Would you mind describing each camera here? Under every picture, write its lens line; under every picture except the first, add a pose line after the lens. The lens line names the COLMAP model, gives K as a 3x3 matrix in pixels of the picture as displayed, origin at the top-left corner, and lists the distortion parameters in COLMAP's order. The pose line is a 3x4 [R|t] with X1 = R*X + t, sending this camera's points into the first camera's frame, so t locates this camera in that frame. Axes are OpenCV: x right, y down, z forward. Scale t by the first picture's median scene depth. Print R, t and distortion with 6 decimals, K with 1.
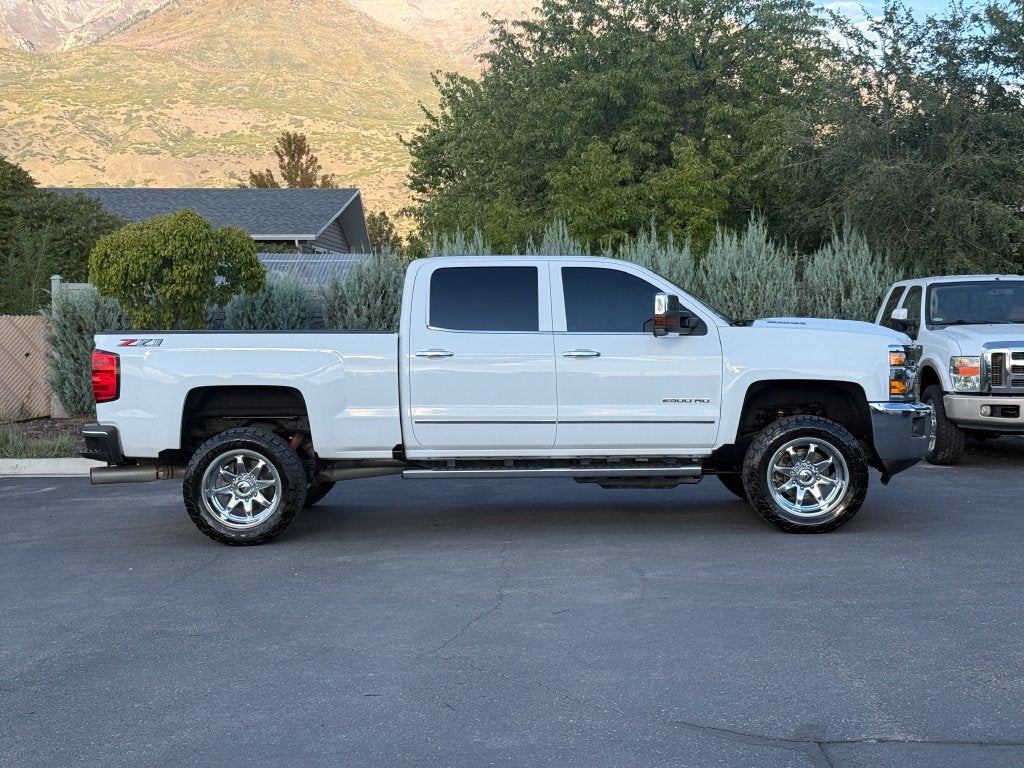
lens RADIAL K [[1414.9, 0, 503.2], [0, 1414.9, 360.2], [0, 0, 1]] dist [0.153225, 0.000000]
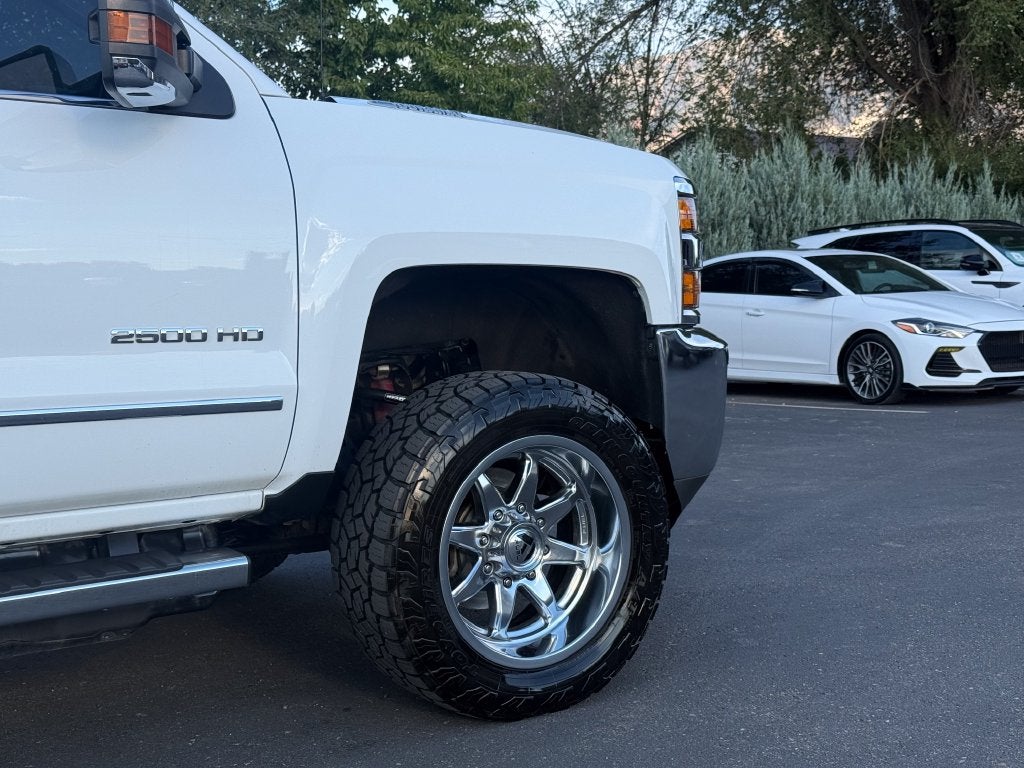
lens RADIAL K [[1414.9, 0, 495.2], [0, 1414.9, 368.9], [0, 0, 1]] dist [0.153225, 0.000000]
pose [[0.814373, -0.036583, 0.579188, 0.009552], [0.035851, 0.999276, 0.012708, 0.033191], [-0.579234, 0.010415, 0.815095, 0.713961]]
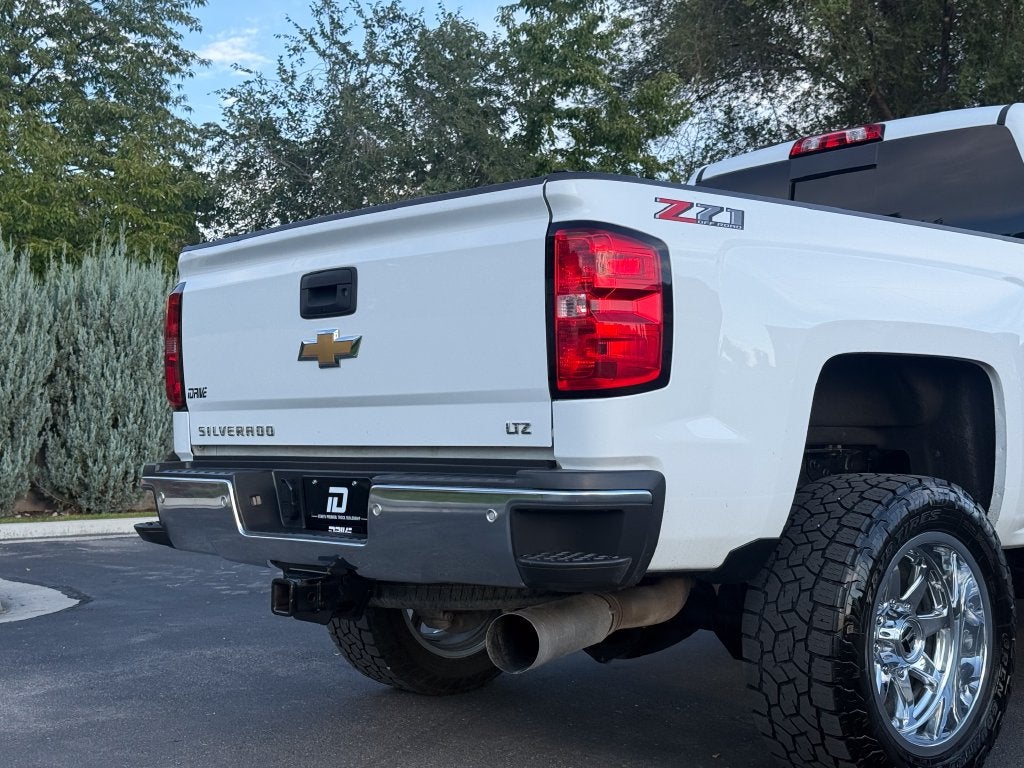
lens RADIAL K [[1414.9, 0, 521.7], [0, 1414.9, 386.6], [0, 0, 1]] dist [0.153225, 0.000000]
pose [[0.740417, 0.026343, 0.671632, -0.496360], [0.034505, 0.996424, -0.077122, 0.050163], [-0.671262, 0.080277, 0.736860, 0.782148]]
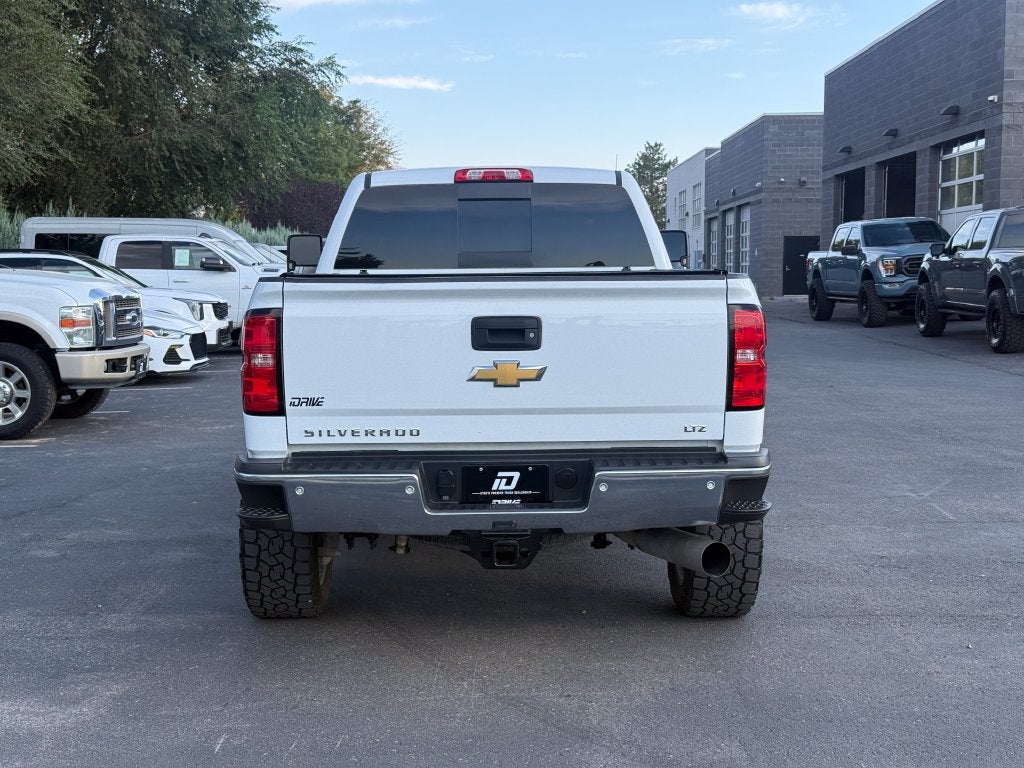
lens RADIAL K [[1393.5, 0, 513.4], [0, 1393.5, 387.9], [0, 0, 1]] dist [0.154746, 0.000000]
pose [[-0.036954, -0.081640, 0.995977, -0.781439], [0.059709, 0.994696, 0.083751, -0.025606], [-0.997532, 0.062563, -0.031883, 1.097122]]
